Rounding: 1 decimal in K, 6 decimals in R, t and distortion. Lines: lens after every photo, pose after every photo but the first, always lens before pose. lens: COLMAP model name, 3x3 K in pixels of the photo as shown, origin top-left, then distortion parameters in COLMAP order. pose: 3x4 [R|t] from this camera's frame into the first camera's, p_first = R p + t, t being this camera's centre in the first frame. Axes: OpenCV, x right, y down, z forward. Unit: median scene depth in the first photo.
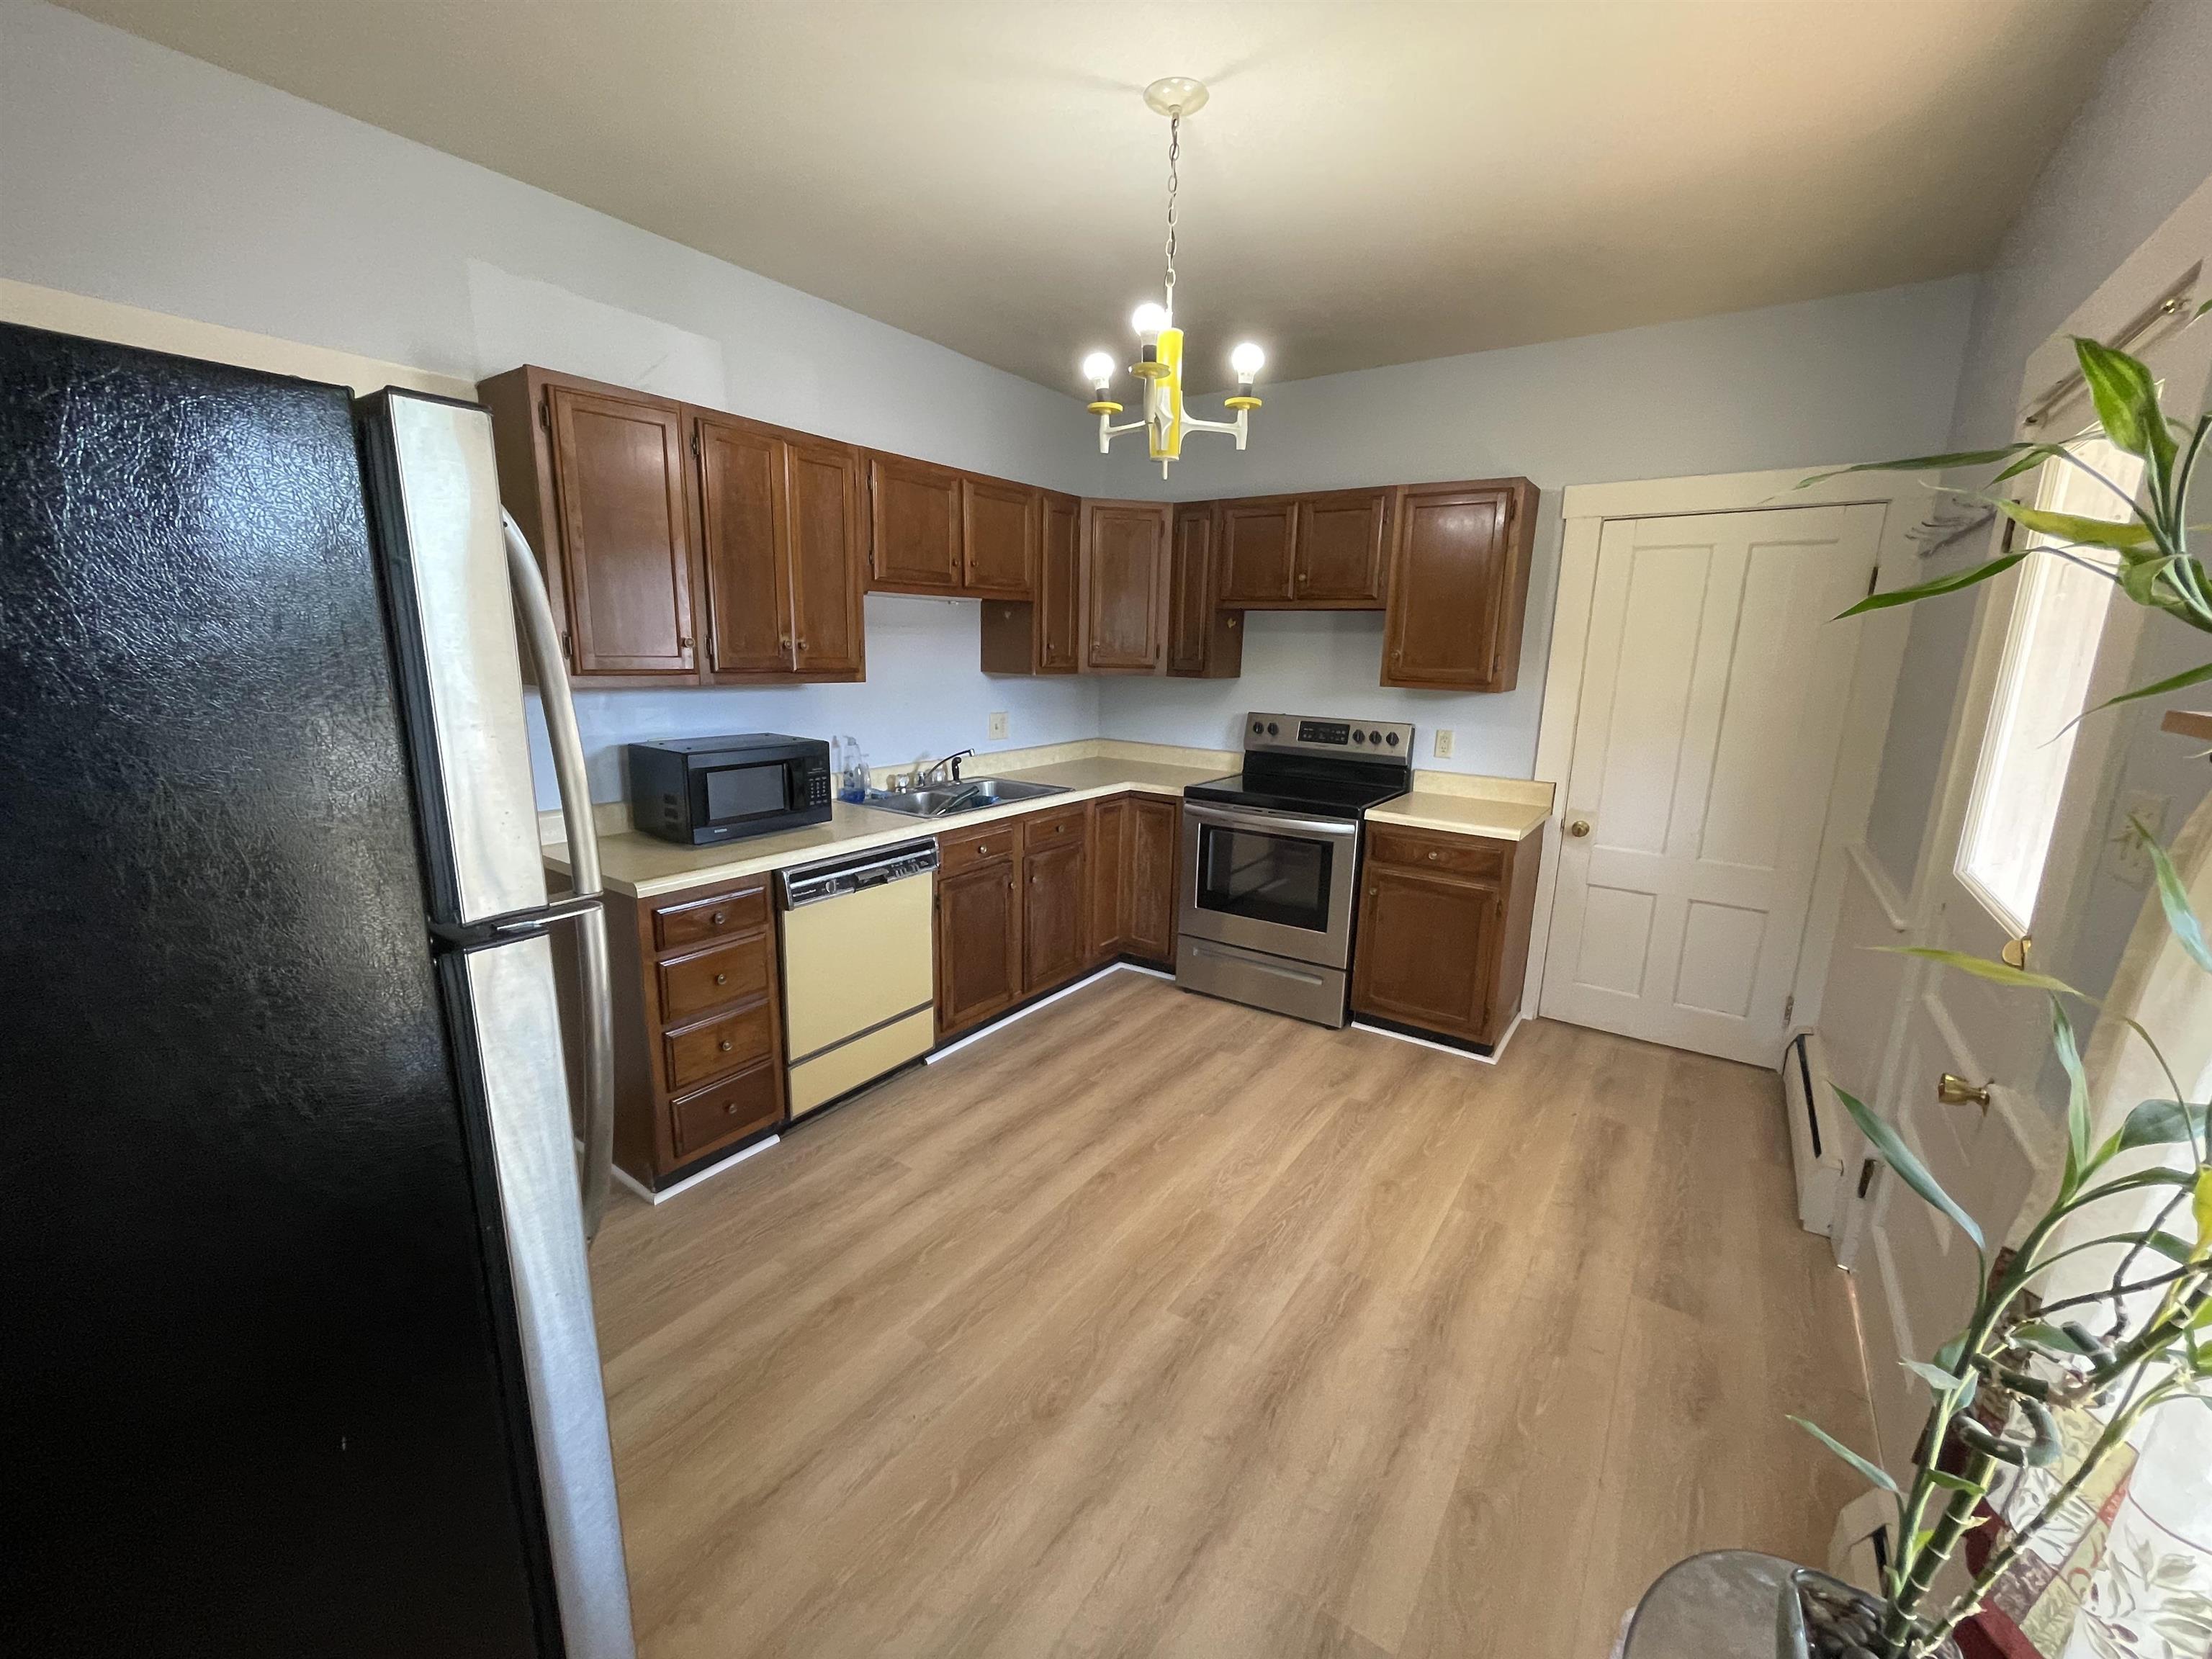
lens RADIAL K [[890.7, 0, 1107.0], [0, 890.7, 830.4], [0, 0, 1]] dist [-0.003778, -0.000649]
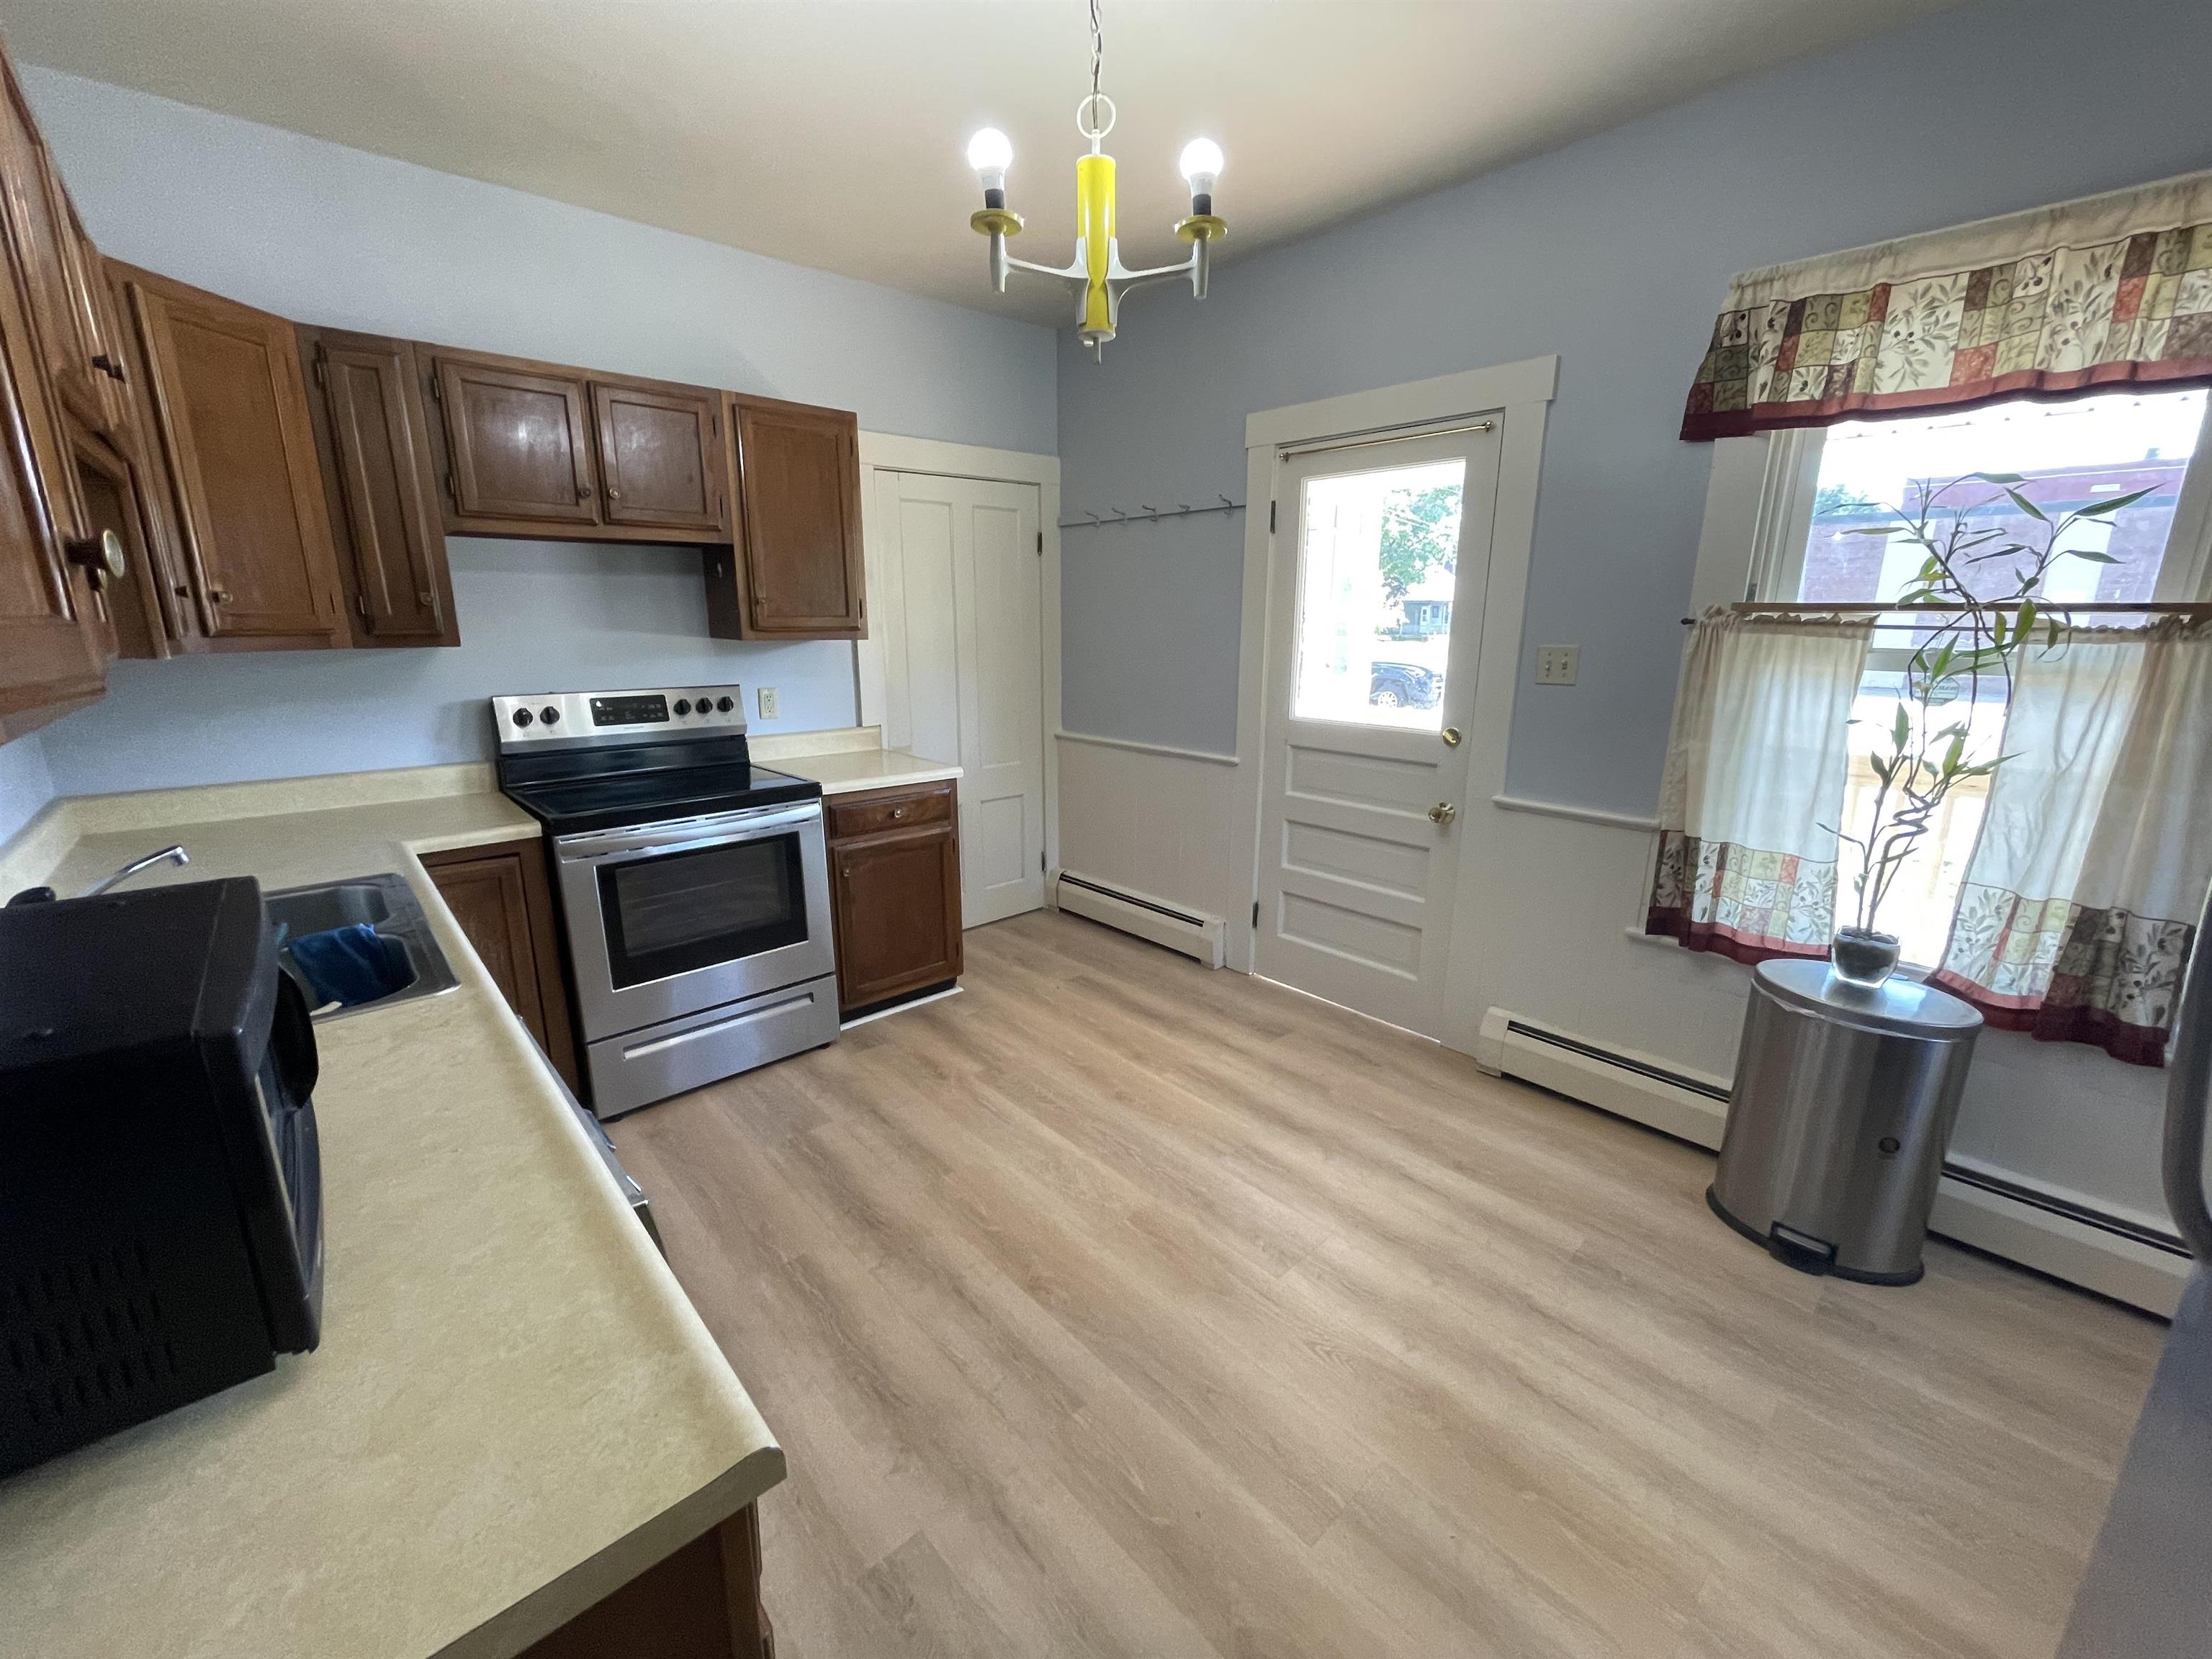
lens RADIAL K [[890.7, 0, 1107.0], [0, 890.7, 830.4], [0, 0, 1]] dist [-0.003778, -0.000649]
pose [[0.221843, -0.250257, 0.942421, -0.484127], [0.205837, 0.956743, 0.205607, -0.103554], [-0.953109, 0.148372, 0.263759, 0.539280]]
